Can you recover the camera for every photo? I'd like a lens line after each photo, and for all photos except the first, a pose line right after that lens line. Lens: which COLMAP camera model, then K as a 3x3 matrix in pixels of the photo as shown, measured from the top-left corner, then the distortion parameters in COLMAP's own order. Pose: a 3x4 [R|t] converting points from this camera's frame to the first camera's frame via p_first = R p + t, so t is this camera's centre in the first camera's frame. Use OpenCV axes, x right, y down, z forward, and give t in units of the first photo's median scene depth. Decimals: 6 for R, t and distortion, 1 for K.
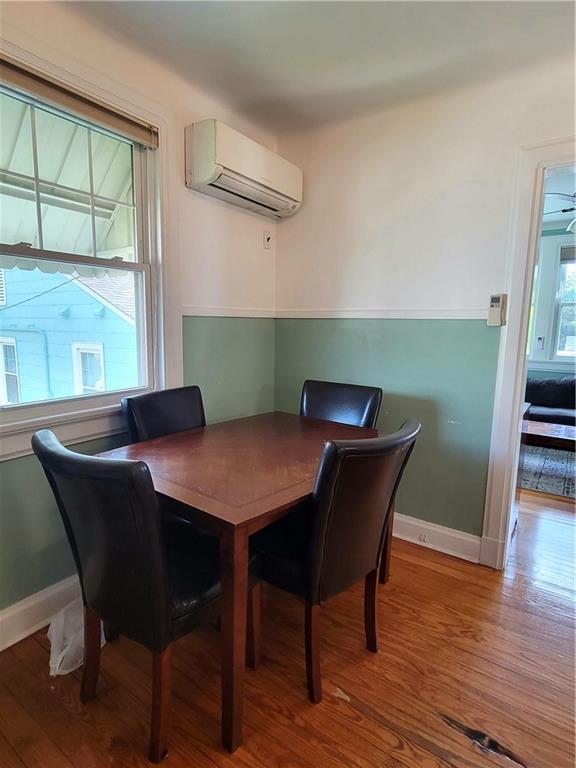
lens RADIAL K [[416.2, 0, 275.7], [0, 416.2, 383.8], [0, 0, 1]] dist [-0.001279, -0.001383]
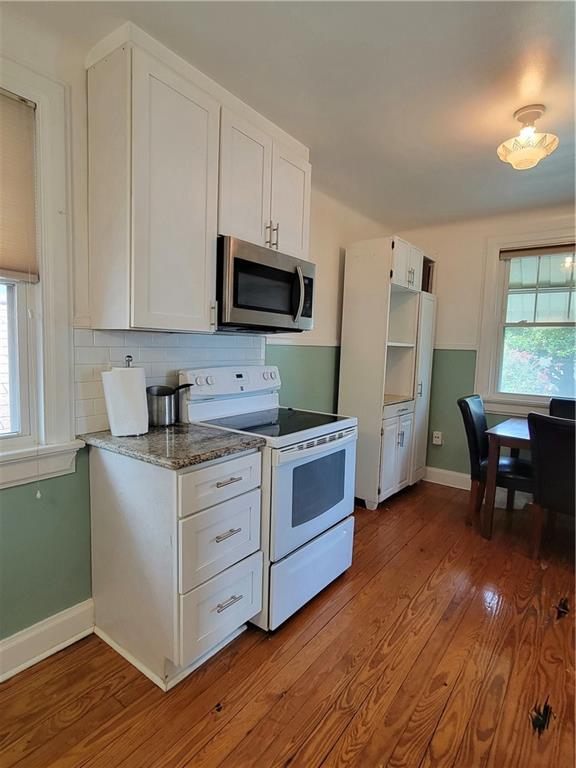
lens RADIAL K [[416.2, 0, 275.7], [0, 416.2, 383.8], [0, 0, 1]] dist [-0.001279, -0.001383]
pose [[-0.036175, 0.077982, -0.996298, 1.245176], [-0.171914, 0.981603, 0.083074, 0.023187], [0.984447, 0.174283, -0.022103, -0.141836]]
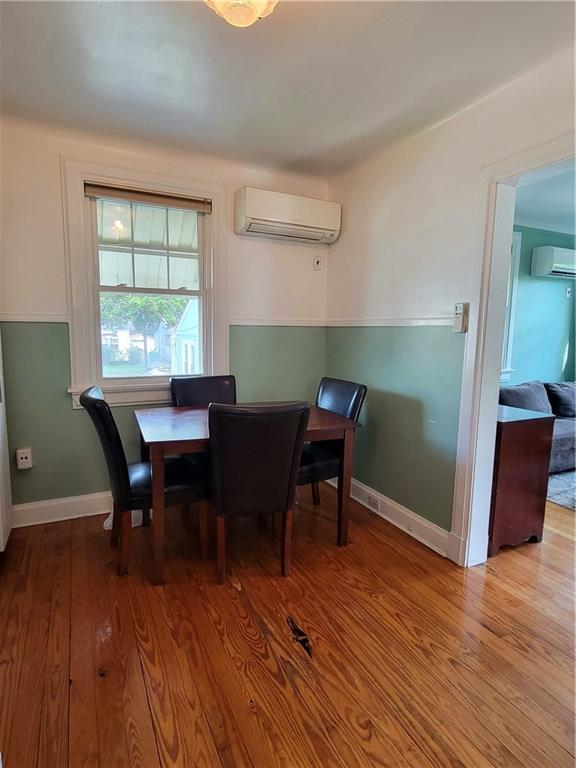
lens RADIAL K [[416.2, 0, 275.7], [0, 416.2, 383.8], [0, 0, 1]] dist [-0.001279, -0.001383]
pose [[0.875362, 0.057522, -0.480035, 0.606962], [-0.068733, 0.997618, -0.005793, 0.030469], [0.478558, 0.038065, 0.877230, -0.150993]]
